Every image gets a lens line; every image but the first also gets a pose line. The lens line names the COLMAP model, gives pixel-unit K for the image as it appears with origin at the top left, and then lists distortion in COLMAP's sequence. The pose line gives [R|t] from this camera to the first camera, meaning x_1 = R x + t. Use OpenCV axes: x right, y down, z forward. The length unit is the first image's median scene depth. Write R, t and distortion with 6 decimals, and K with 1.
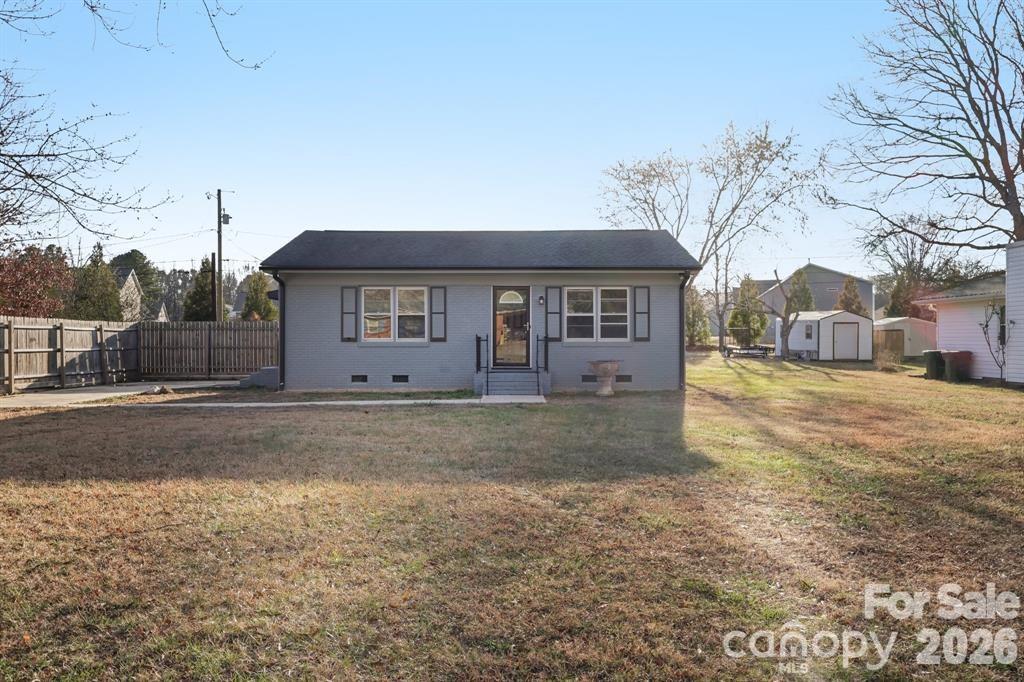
lens RADIAL K [[848.9, 0, 514.4], [0, 848.9, 345.1], [0, 0, 1]] dist [0.012301, 0.003613]
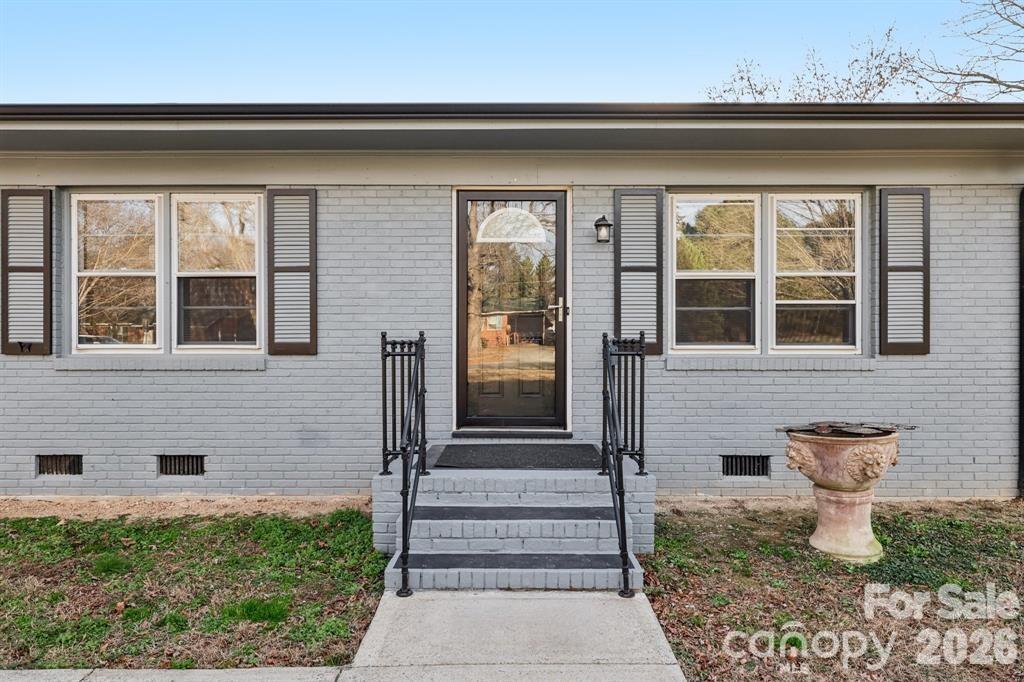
lens RADIAL K [[655.6, 0, 503.6], [0, 655.6, 343.1], [0, 0, 1]] dist [-0.000228, 0.001462]
pose [[0.999848, 0.000754, -0.017421, -0.002217], [-0.000761, 1.000000, -0.000418, -0.008574], [0.017421, 0.000432, 0.999848, 0.737777]]
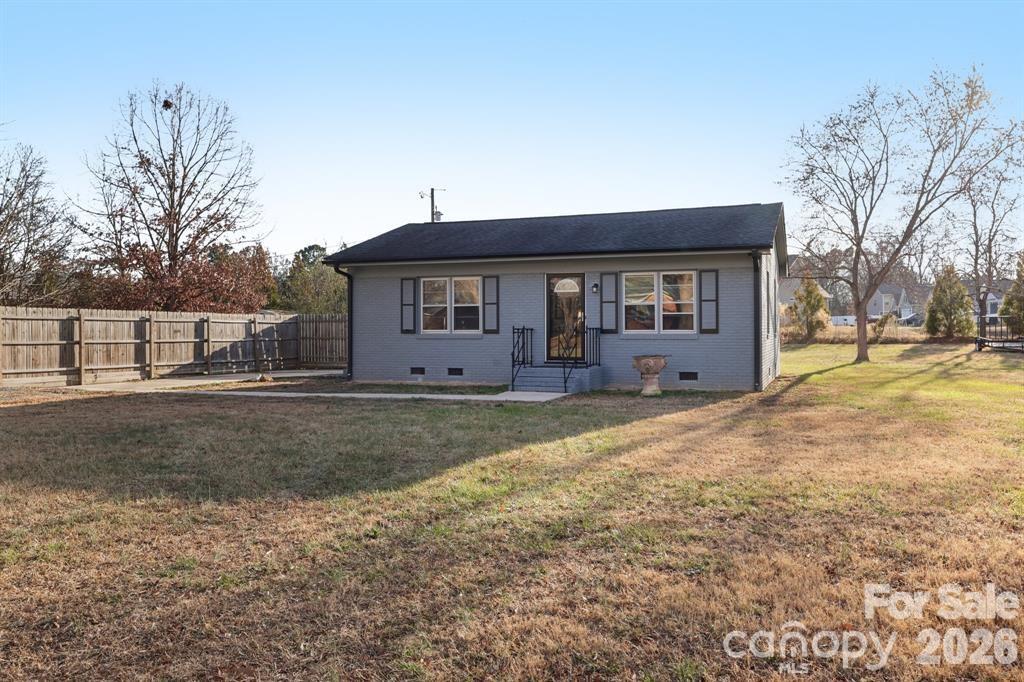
lens RADIAL K [[848.9, 0, 507.0], [0, 848.9, 332.8], [0, 0, 1]] dist [0.012301, 0.003613]
pose [[0.927110, 0.000864, -0.374790, 0.282455], [-0.001765, 0.999996, -0.002059, -0.002900], [0.374786, 0.002570, 0.927108, 0.120776]]
